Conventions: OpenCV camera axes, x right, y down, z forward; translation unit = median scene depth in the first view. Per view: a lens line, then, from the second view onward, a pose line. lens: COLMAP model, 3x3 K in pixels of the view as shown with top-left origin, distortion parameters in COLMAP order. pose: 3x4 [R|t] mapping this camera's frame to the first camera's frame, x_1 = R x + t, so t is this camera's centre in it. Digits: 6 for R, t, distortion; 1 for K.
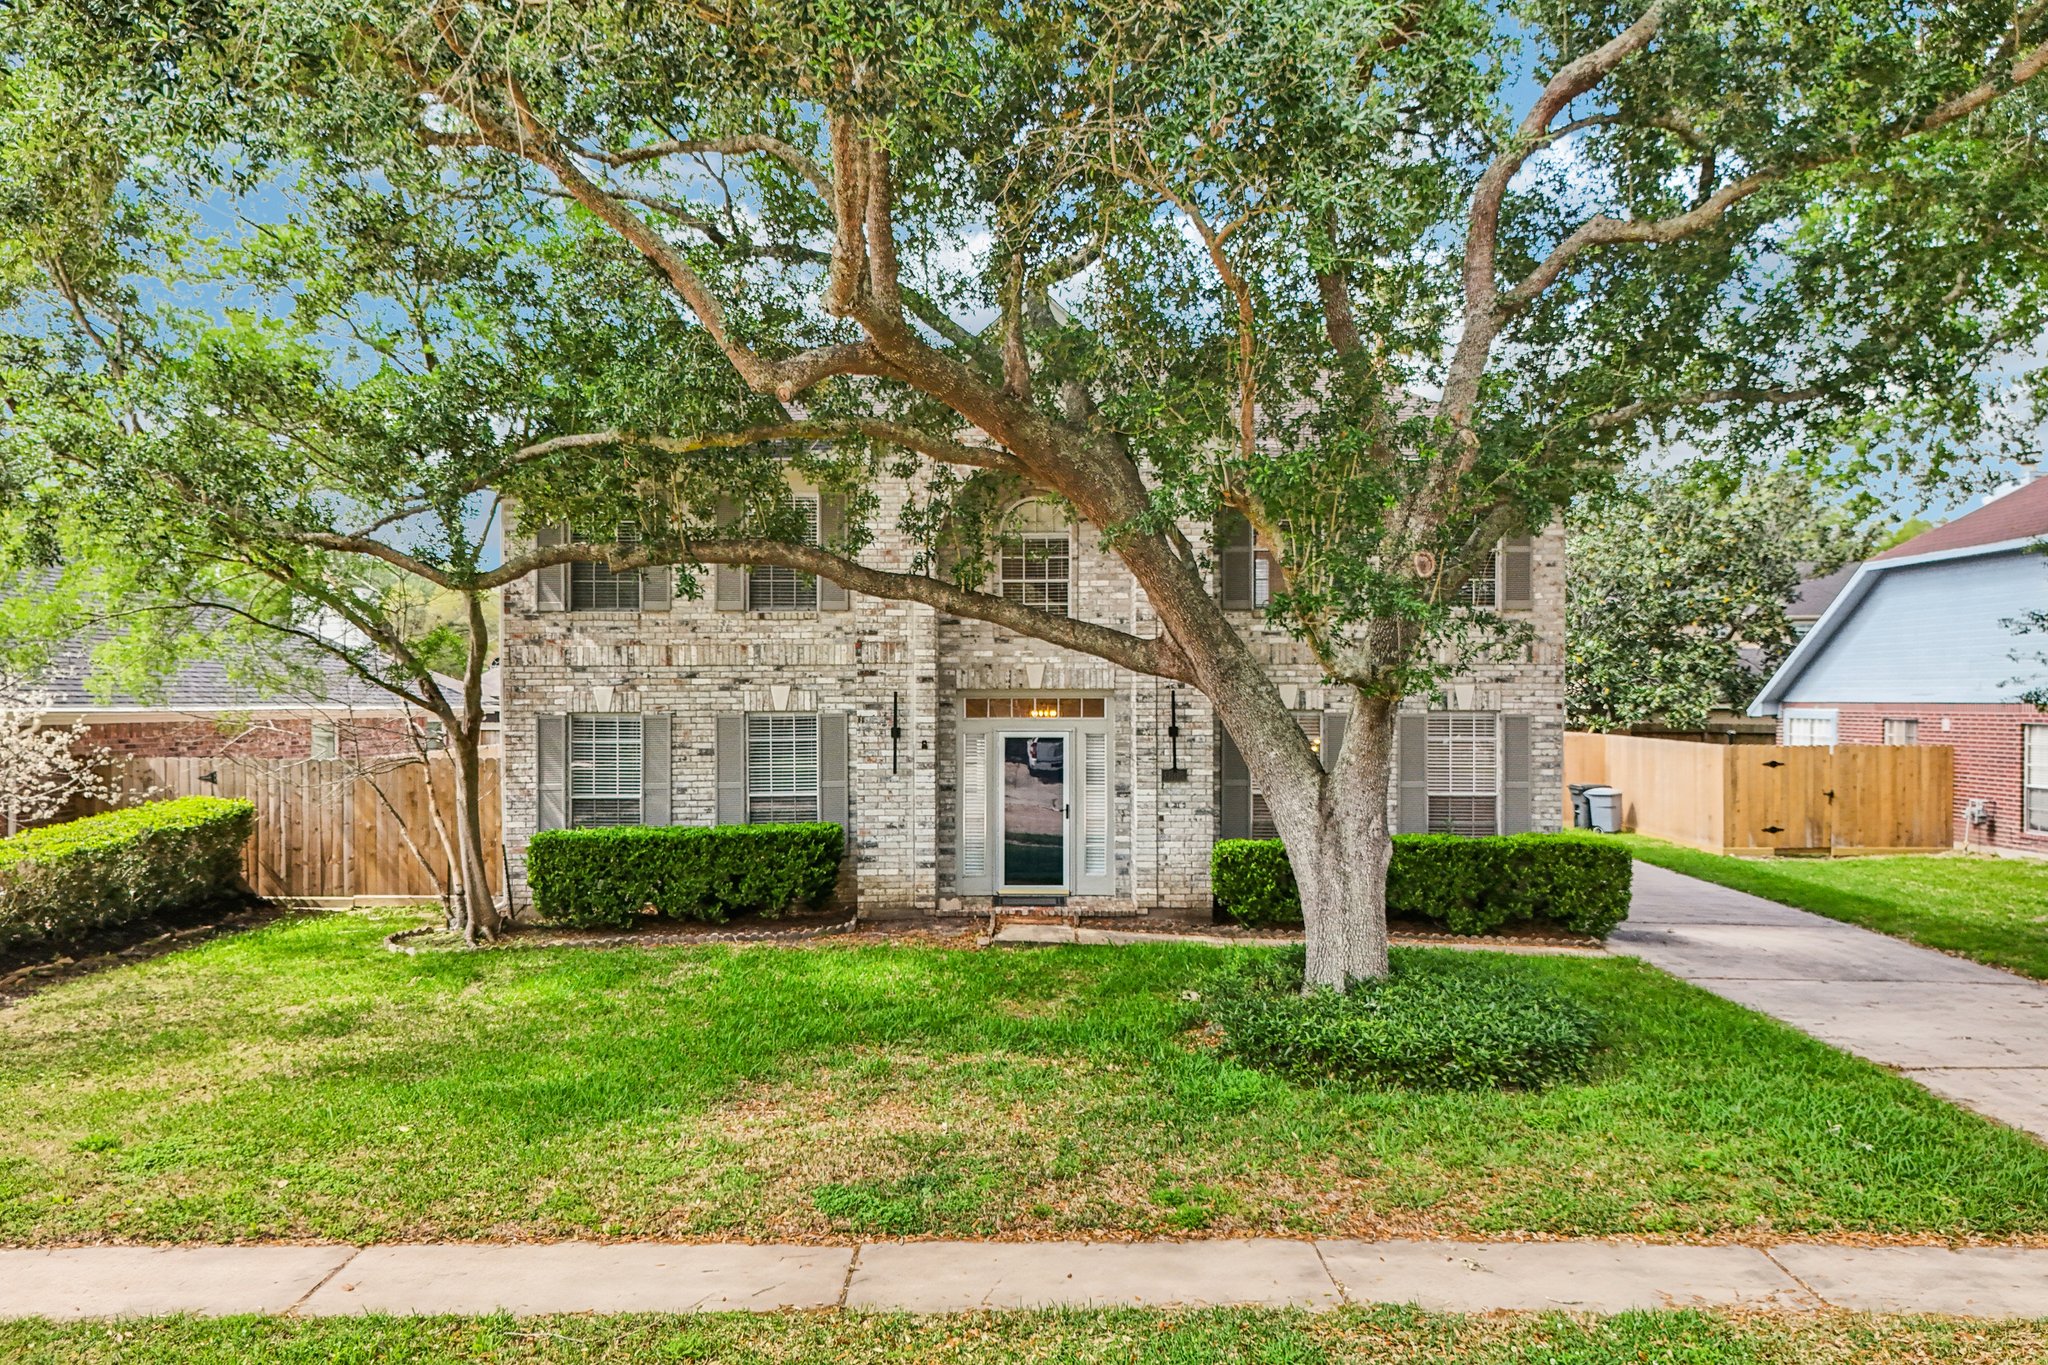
lens RADIAL K [[1531.0, 0, 1036.0], [0, 1531.0, 692.2], [0, 0, 1]] dist [0.063858, -0.064090]
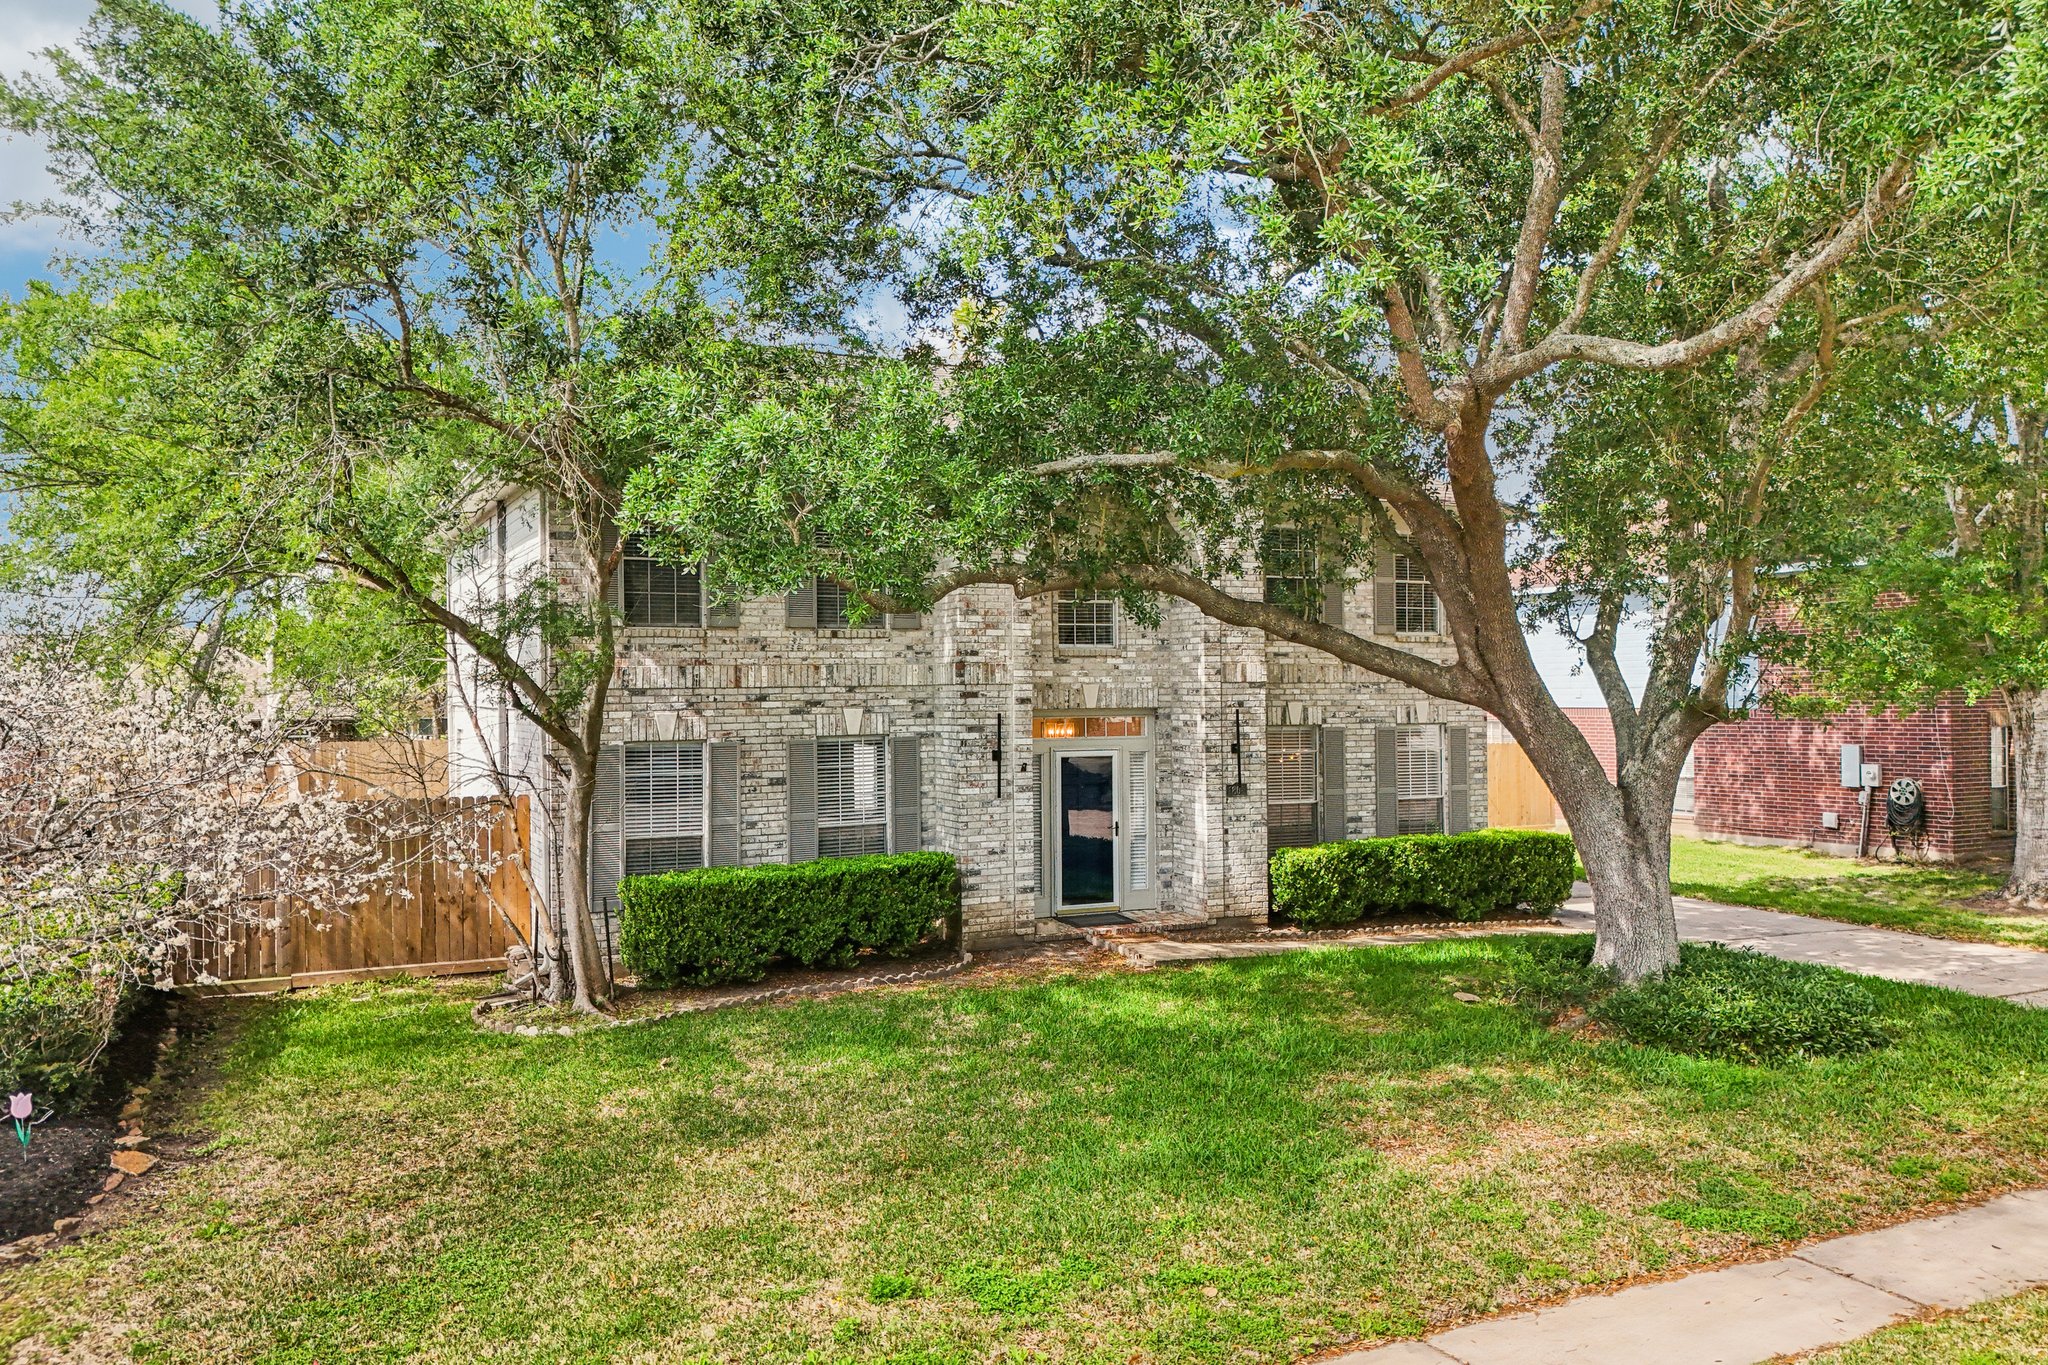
lens RADIAL K [[1531.0, 0, 1007.0], [0, 1531.0, 646.2], [0, 0, 1]] dist [0.063858, -0.064090]
pose [[0.900610, 0.006556, 0.434578, -0.509732], [0.004441, 0.999695, -0.024285, -0.019621], [-0.434605, 0.023802, 0.900307, 0.116700]]
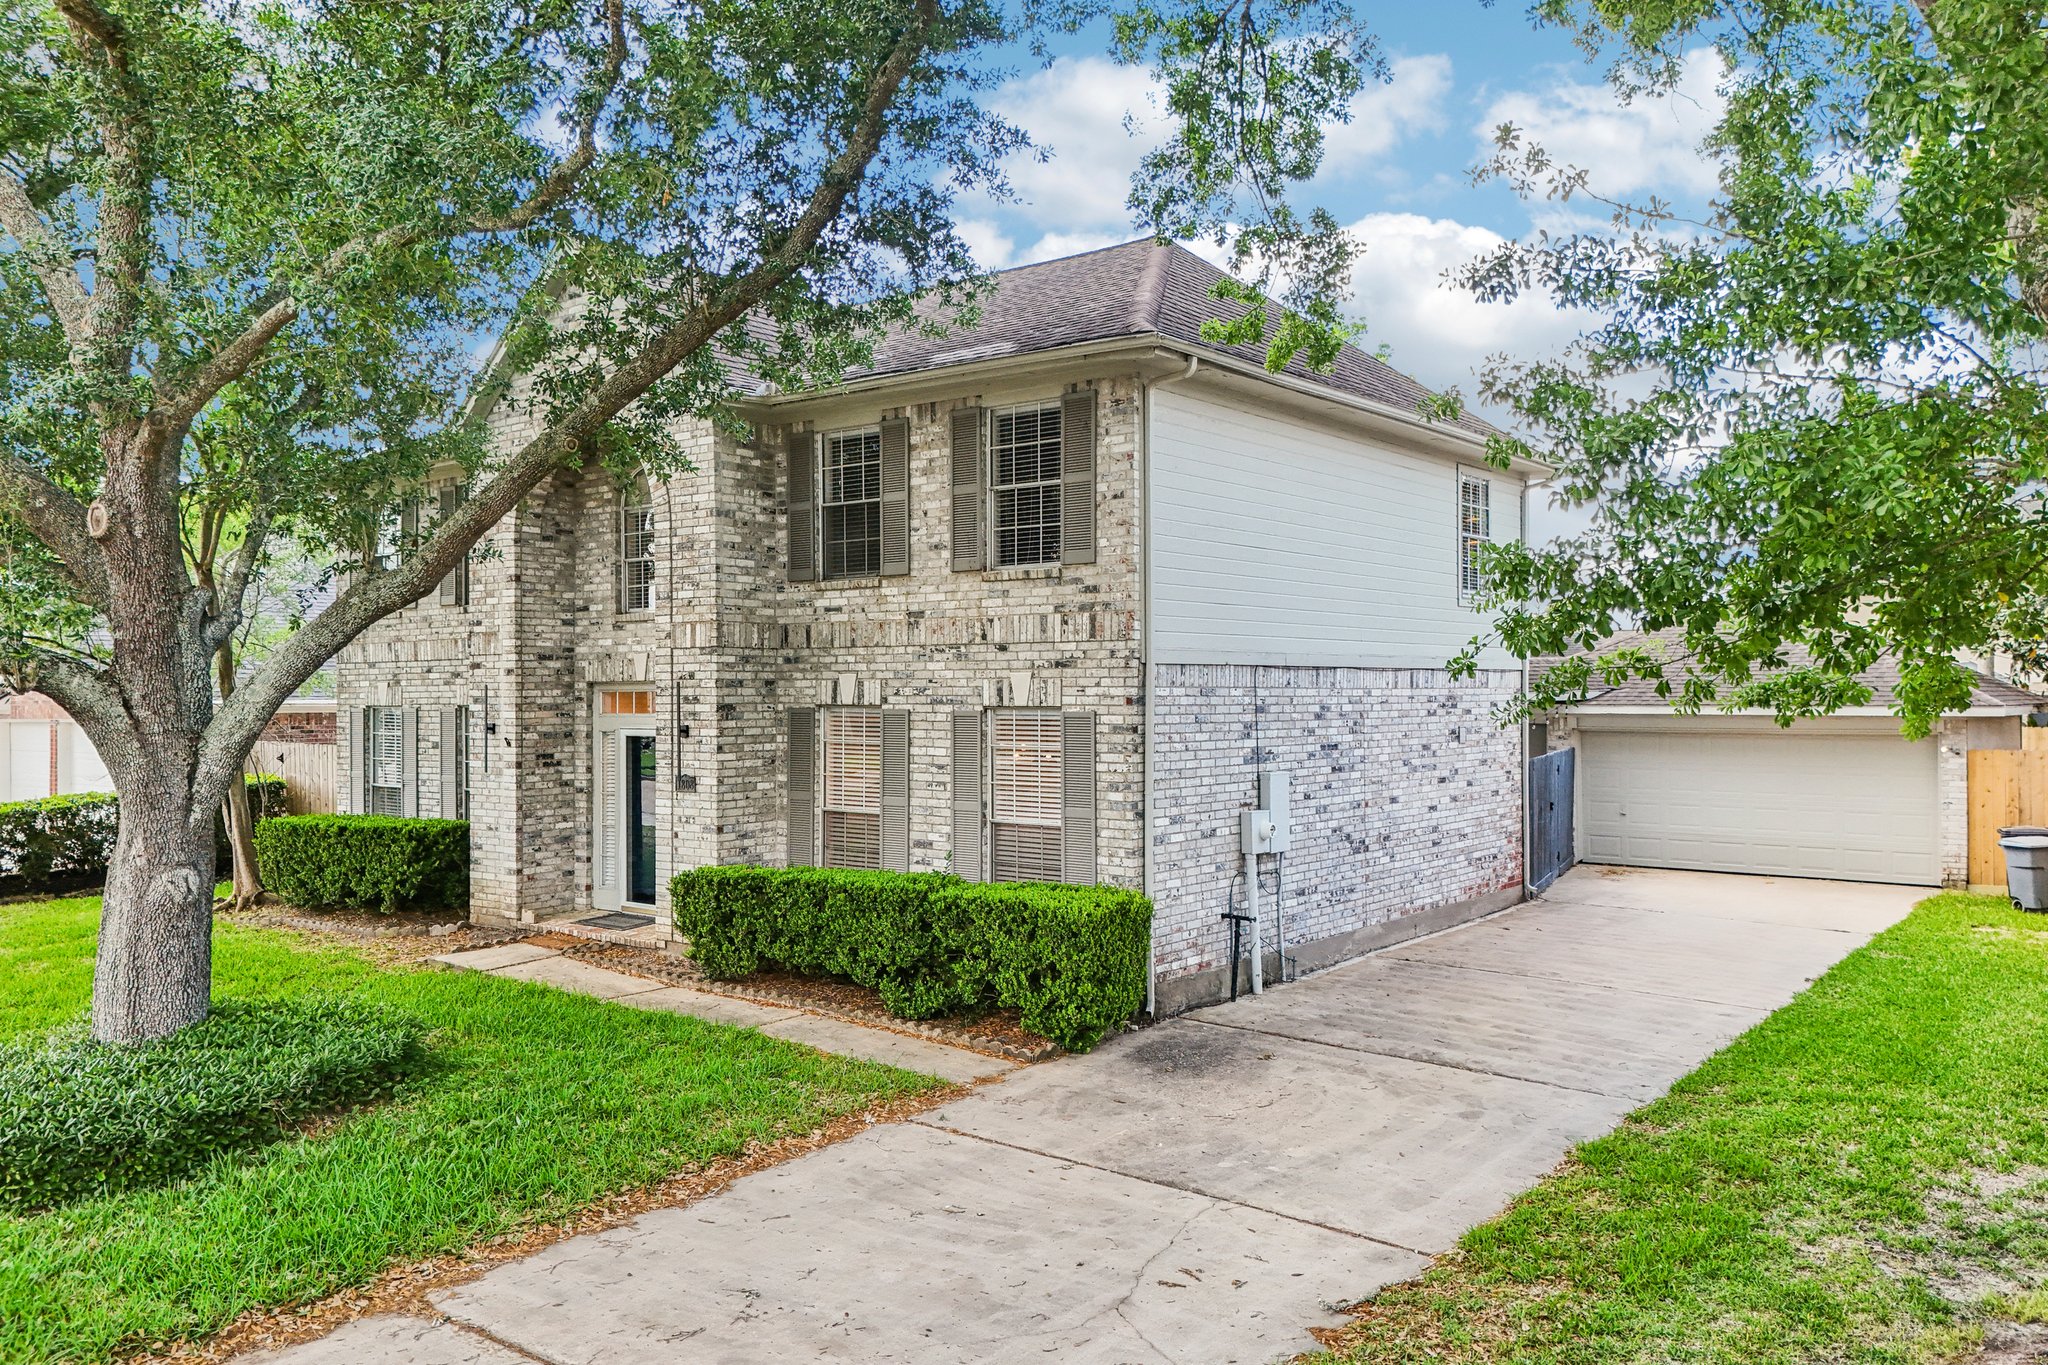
lens RADIAL K [[1531.0, 0, 1033.8], [0, 1531.0, 670.3], [0, 0, 1]] dist [0.063858, -0.064090]
pose [[0.791080, -0.010949, -0.611615, 0.750260], [0.003341, 0.999902, -0.013578, 0.004664], [0.611704, 0.008698, 0.791039, 0.453613]]
